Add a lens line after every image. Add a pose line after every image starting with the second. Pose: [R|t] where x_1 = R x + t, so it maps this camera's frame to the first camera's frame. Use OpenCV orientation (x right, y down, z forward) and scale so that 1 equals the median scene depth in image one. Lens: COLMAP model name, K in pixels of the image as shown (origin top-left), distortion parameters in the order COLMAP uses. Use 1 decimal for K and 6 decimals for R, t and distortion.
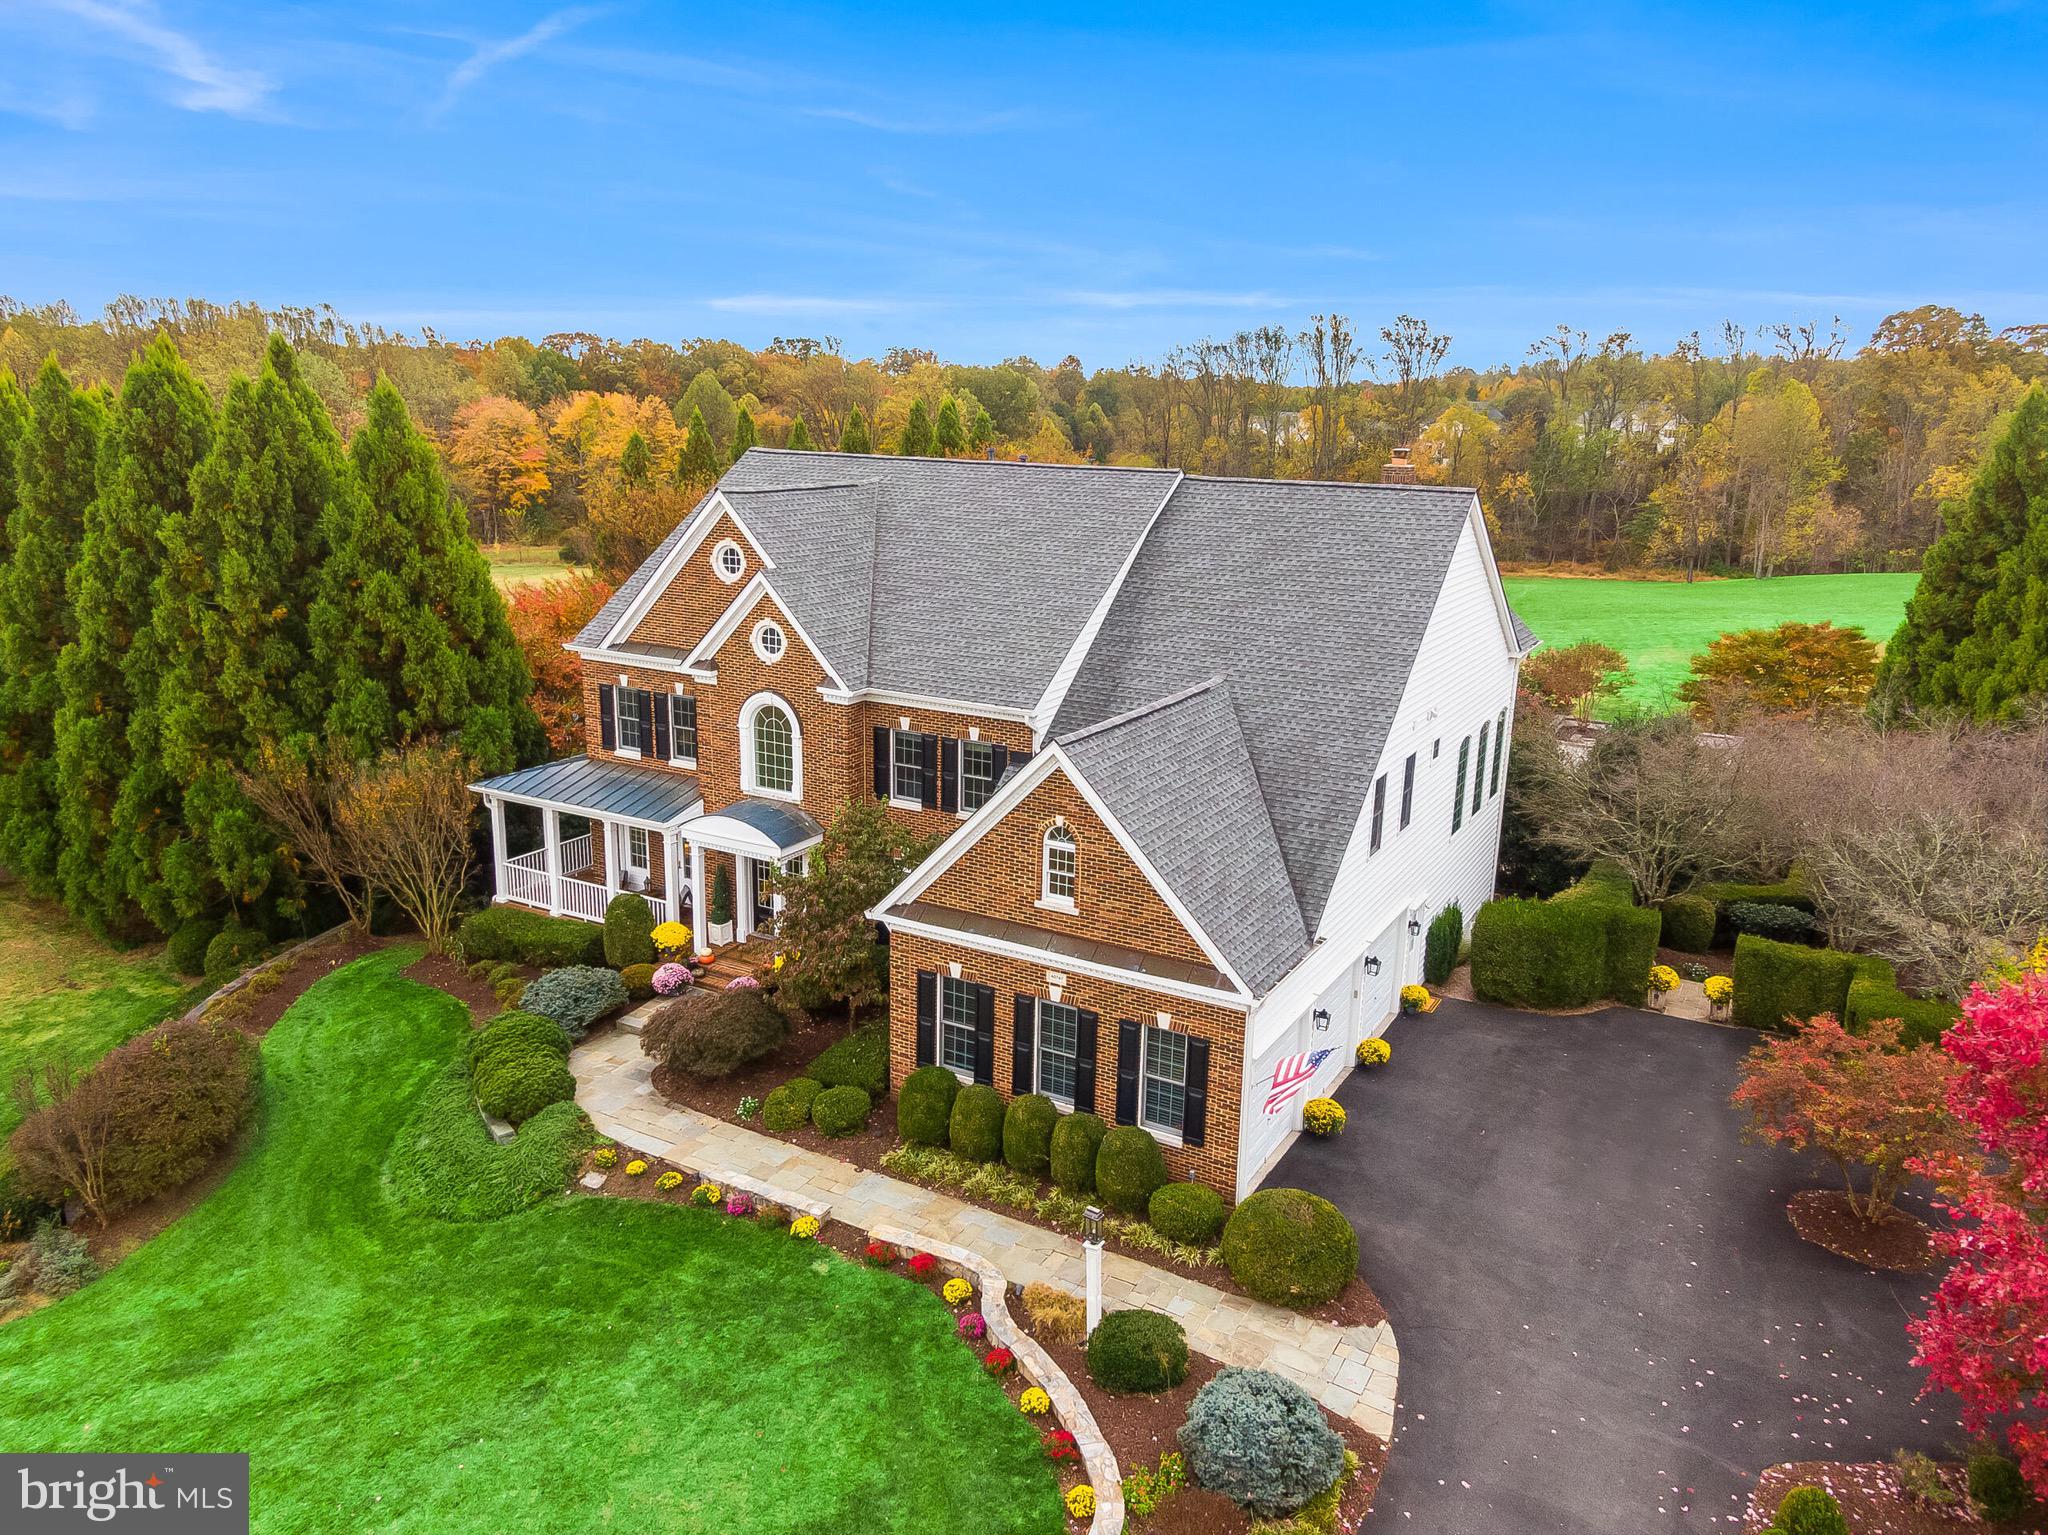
lens RADIAL K [[1456.7, 0, 1034.2], [0, 1456.7, 713.1], [0, 0, 1]] dist [0.032351, -0.045056]
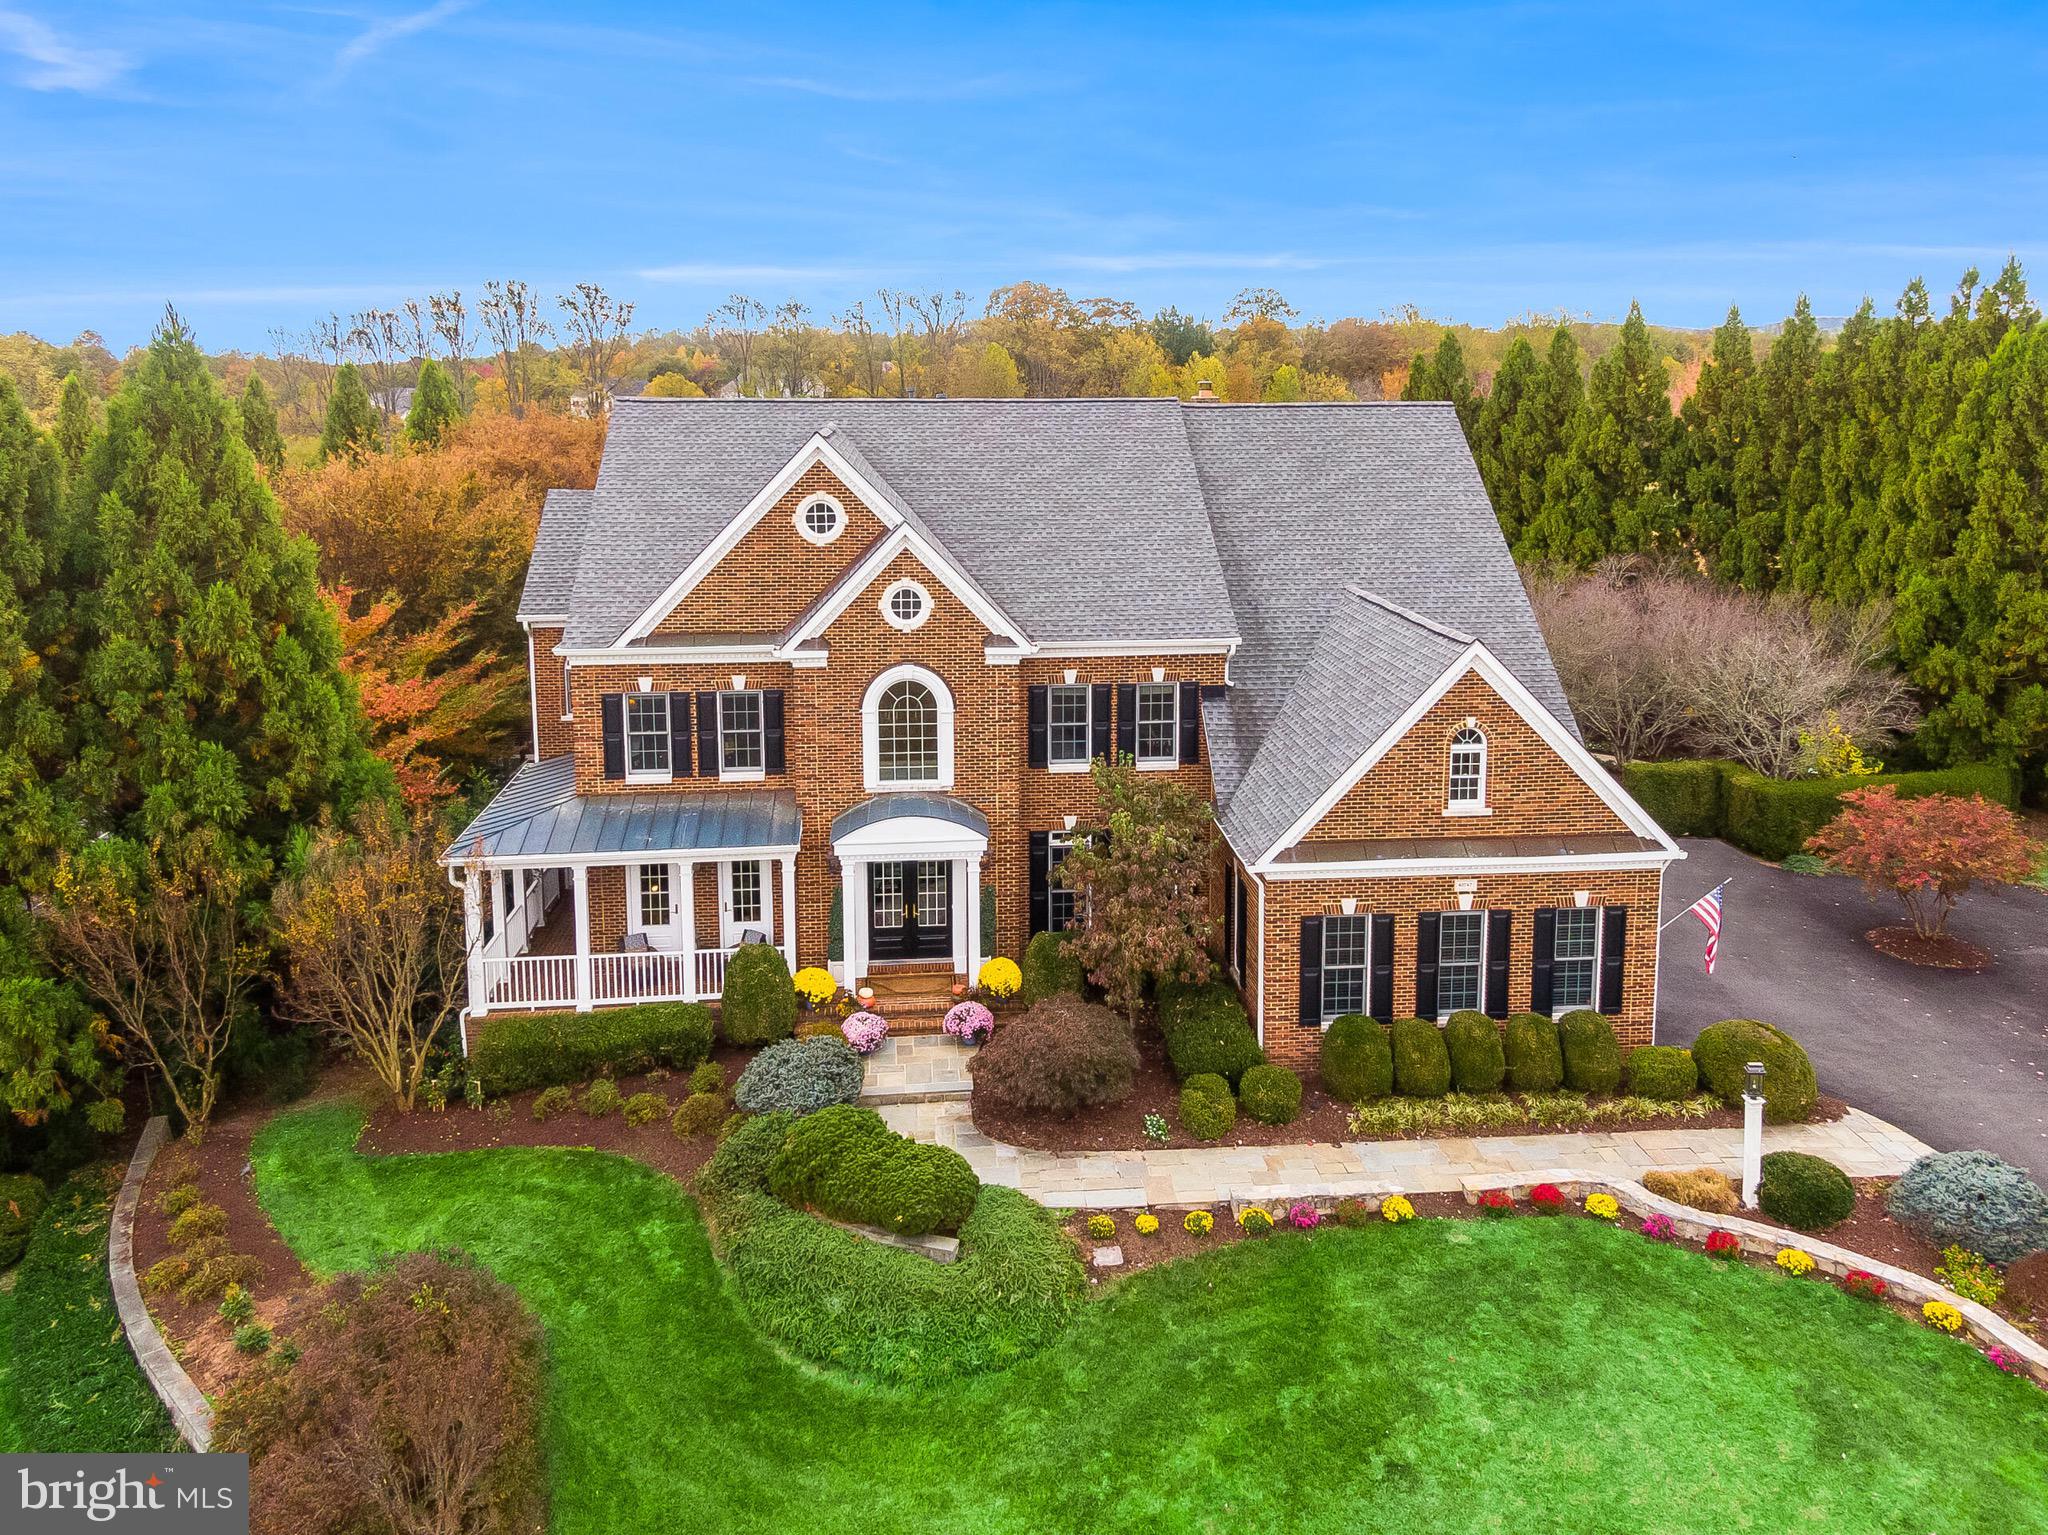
lens RADIAL K [[1531.3, 0, 1032.0], [0, 1531.3, 532.9], [0, 0, 1]] dist [0.018914, -0.006756]
pose [[0.823805, -0.079798, 0.561229, -0.634758], [0.140772, 0.987828, -0.066178, -0.021474], [-0.549117, 0.133523, 0.825010, 0.217180]]
